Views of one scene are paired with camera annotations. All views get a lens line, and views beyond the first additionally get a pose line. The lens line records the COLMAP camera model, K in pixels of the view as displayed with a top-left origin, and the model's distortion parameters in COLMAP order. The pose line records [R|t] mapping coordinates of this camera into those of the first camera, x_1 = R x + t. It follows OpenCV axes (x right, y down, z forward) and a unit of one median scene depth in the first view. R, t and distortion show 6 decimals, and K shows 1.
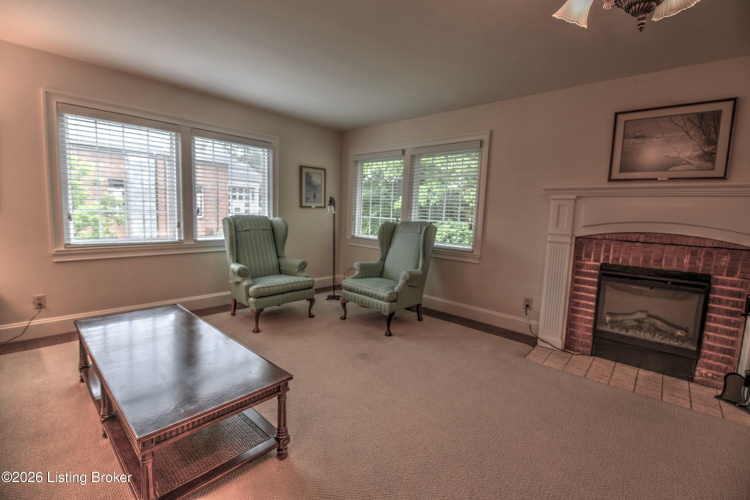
lens RADIAL K [[322.8, 0, 375.3], [0, 322.8, 244.0], [0, 0, 1]] dist [-0.017605, -0.001944]
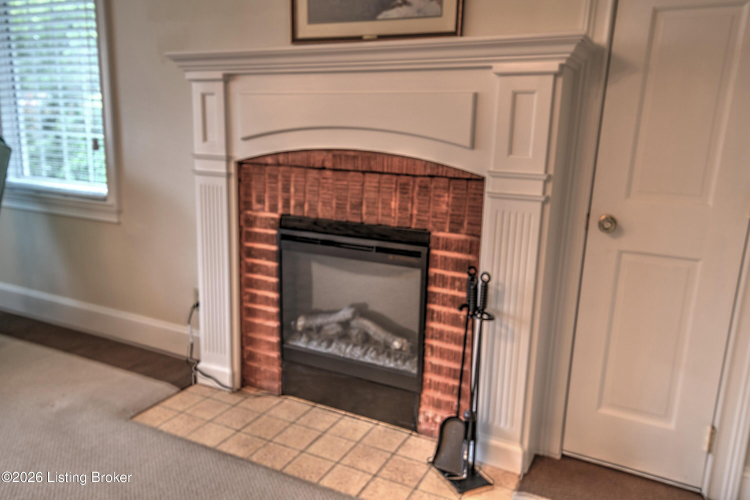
lens RADIAL K [[592.5, 0, 374.1], [0, 592.5, 257.7], [0, 0, 1]] dist [0.050153, 0.010278]
pose [[0.975078, -0.044063, 0.217444, 0.668490], [0.020262, 0.993670, 0.110495, 0.029283], [-0.220937, -0.103335, 0.969798, 0.071548]]
